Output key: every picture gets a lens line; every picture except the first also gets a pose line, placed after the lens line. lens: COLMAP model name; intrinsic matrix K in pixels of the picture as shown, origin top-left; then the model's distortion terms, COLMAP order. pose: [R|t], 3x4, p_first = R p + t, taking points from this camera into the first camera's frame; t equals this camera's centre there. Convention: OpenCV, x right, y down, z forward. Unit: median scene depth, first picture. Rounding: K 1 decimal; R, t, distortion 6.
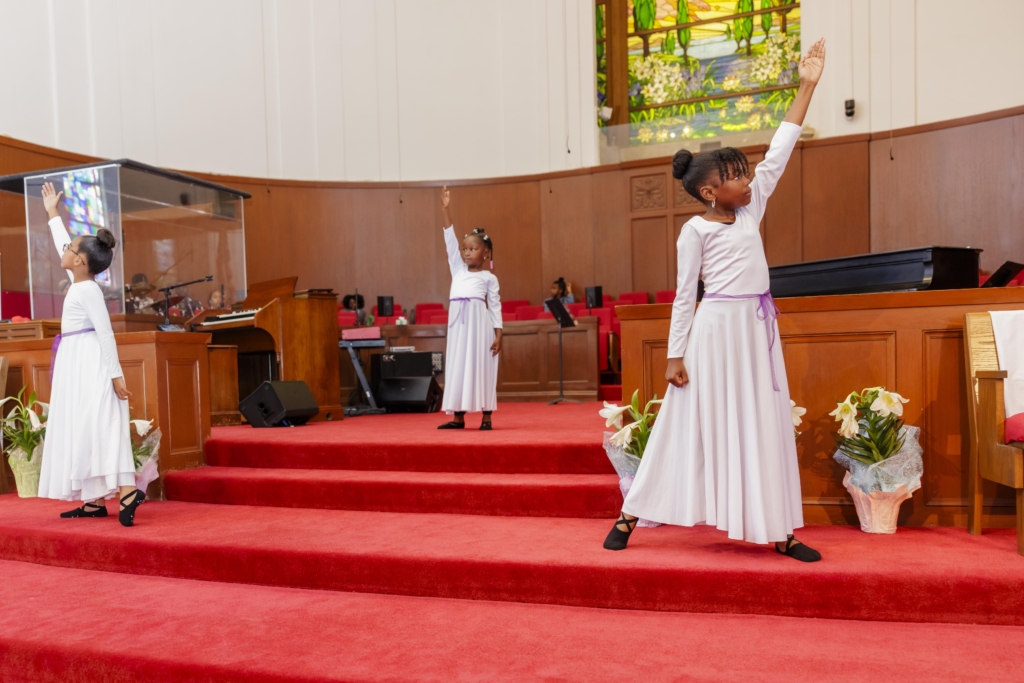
lens RADIAL K [[963.8, 0, 406.5], [0, 963.8, 410.0], [0, 0, 1]] dist [0.012960, 0.003918]
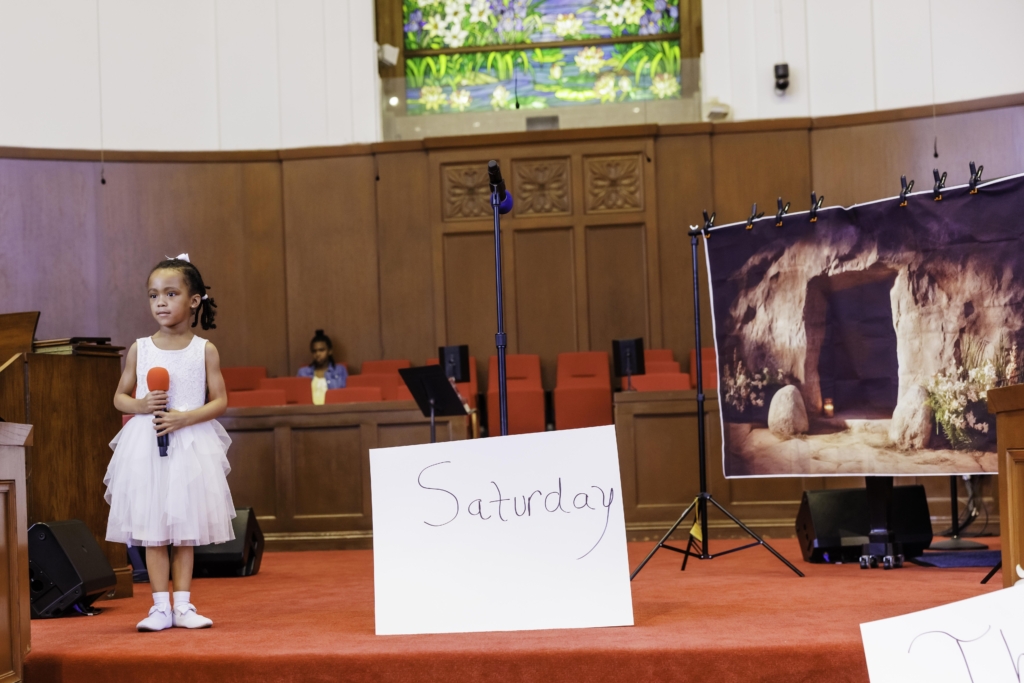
lens RADIAL K [[1623.3, 0, 372.0], [0, 1623.3, 431.3], [0, 0, 1]] dist [0.013826, -0.010977]
pose [[0.949628, 0.006221, 0.313318, -0.107594], [0.017282, 0.997242, -0.072179, -0.006106], [-0.312903, 0.073957, 0.946901, 0.075168]]
